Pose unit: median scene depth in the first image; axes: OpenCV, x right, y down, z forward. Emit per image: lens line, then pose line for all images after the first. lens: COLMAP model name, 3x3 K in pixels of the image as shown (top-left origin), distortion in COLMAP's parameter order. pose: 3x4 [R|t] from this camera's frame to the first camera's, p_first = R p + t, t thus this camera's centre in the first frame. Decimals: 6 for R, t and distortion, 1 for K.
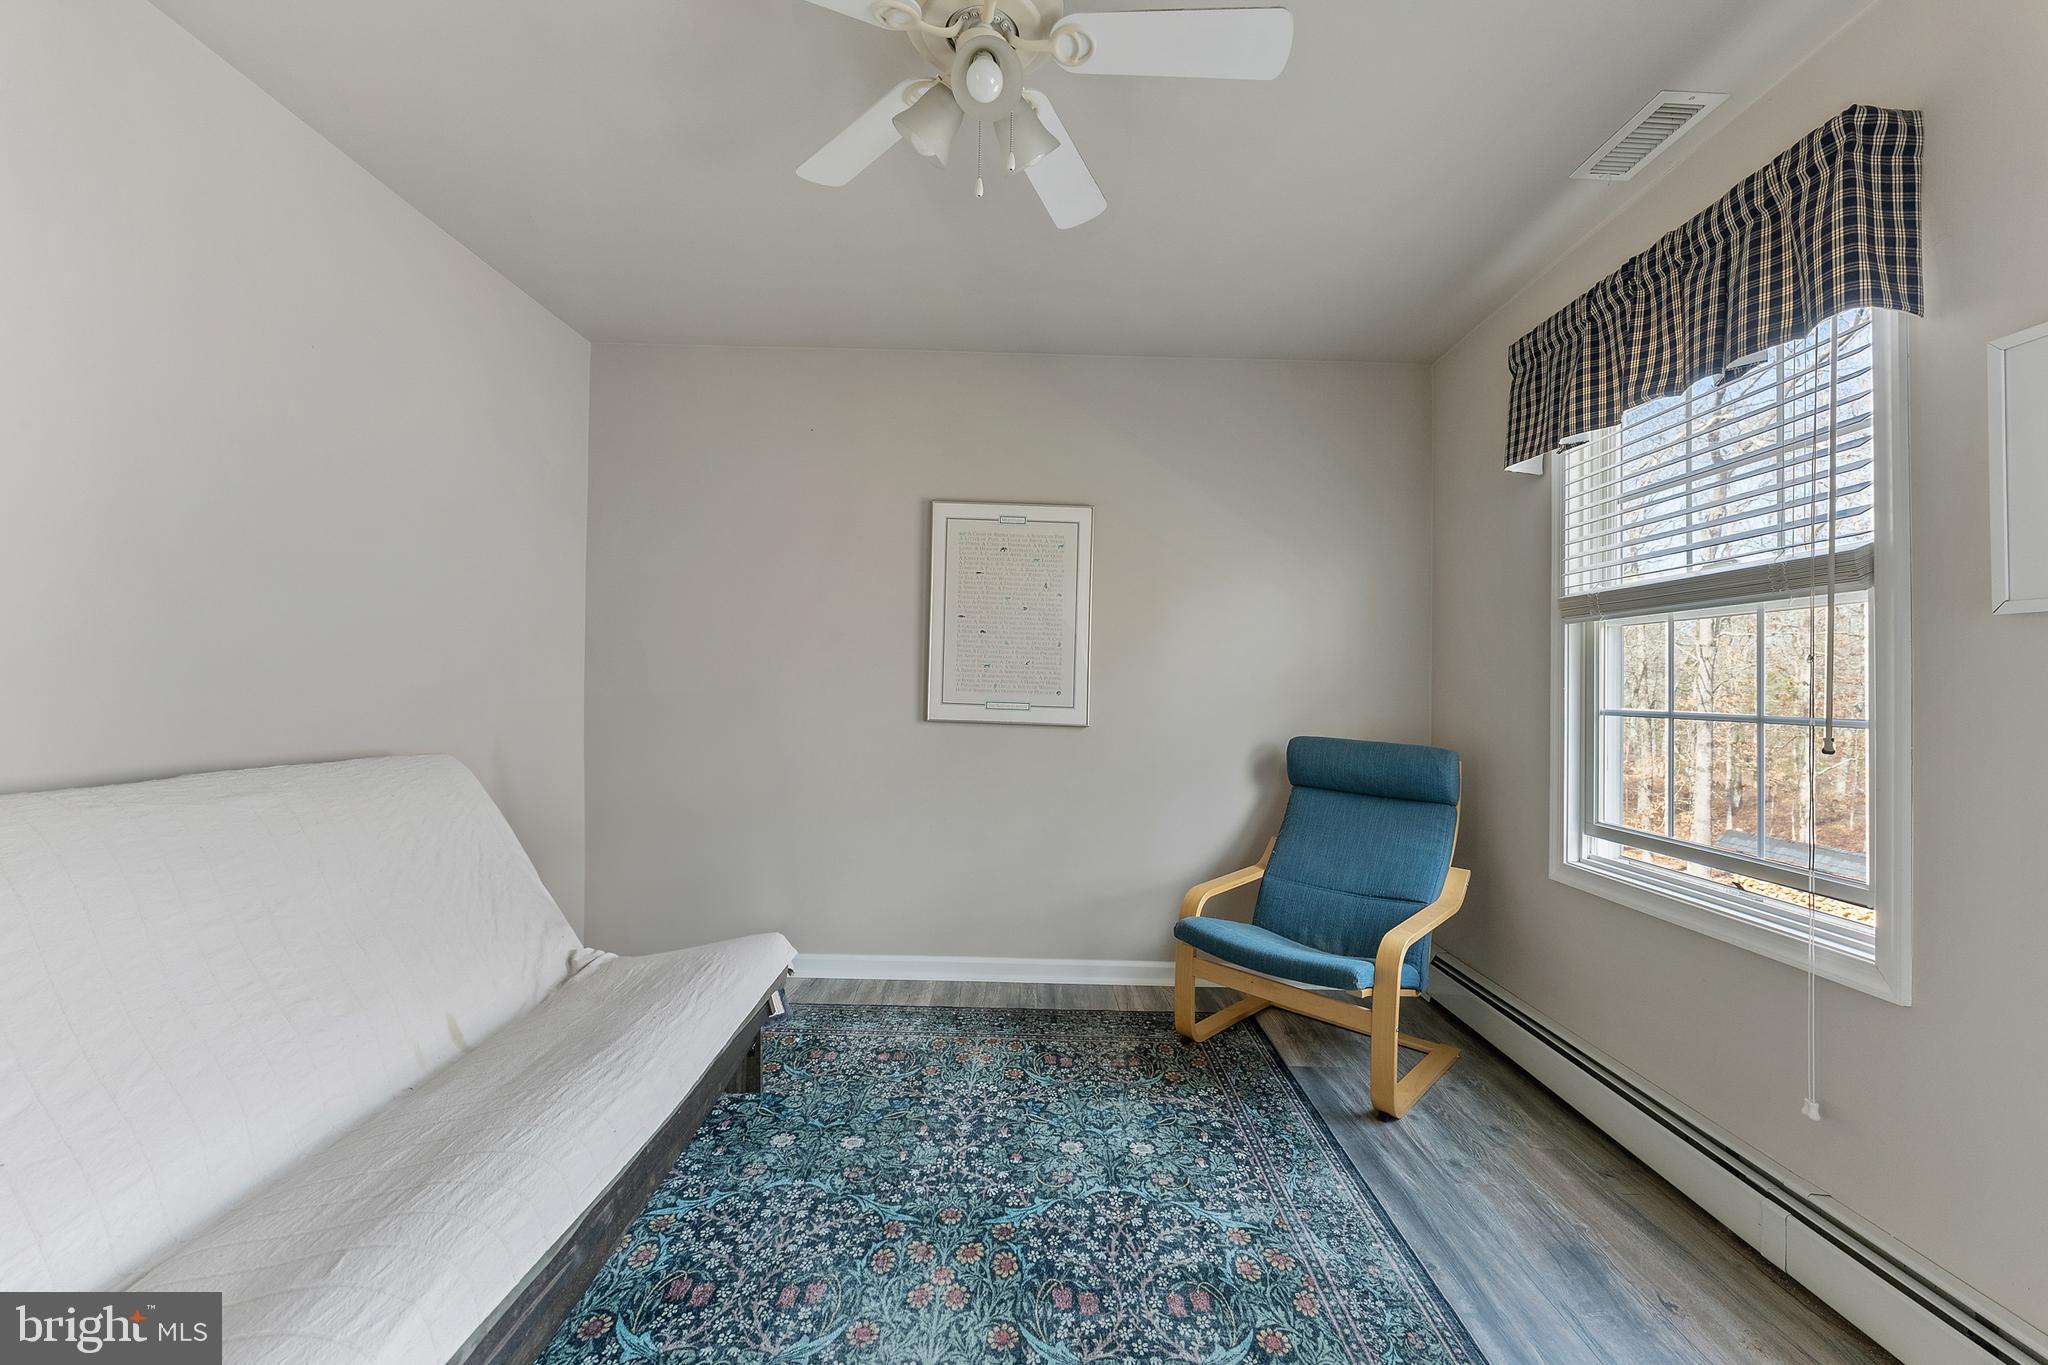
lens RADIAL K [[827.6, 0, 1024.0], [0, 827.6, 682.5], [0, 0, 1]] dist [-0.002861, -0.000124]
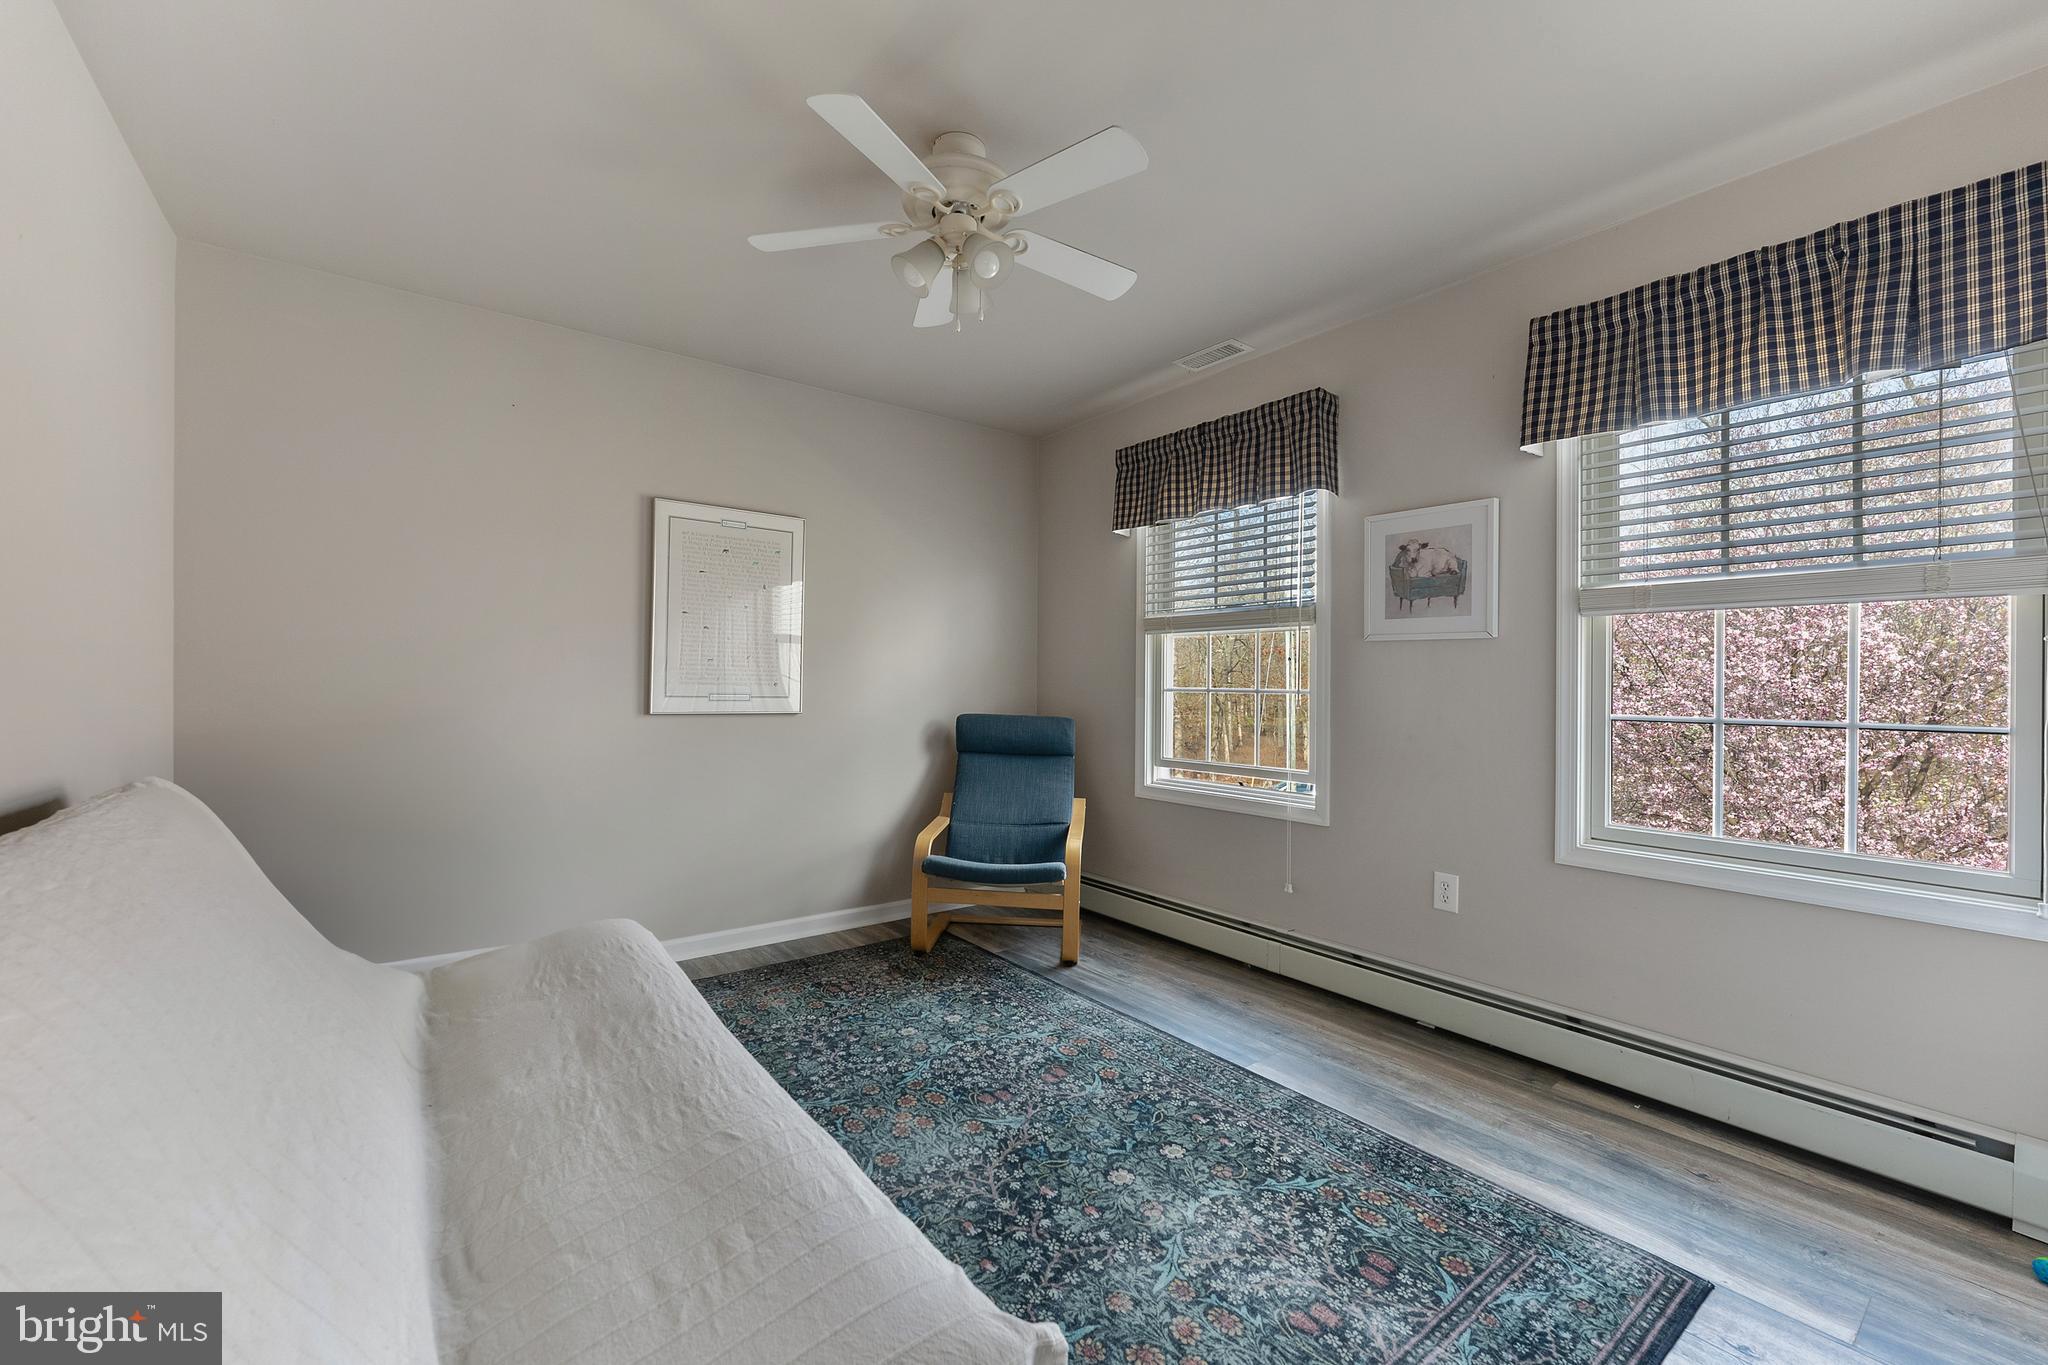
lens RADIAL K [[826.5, 0, 1022.8], [0, 826.5, 699.5], [0, 0, 1]] dist [0.000703, -0.000027]
pose [[0.794534, -0.029467, 0.606504, -0.565843], [0.007419, 0.999218, 0.038829, -0.011277], [-0.607174, -0.026351, 0.794132, -0.131747]]
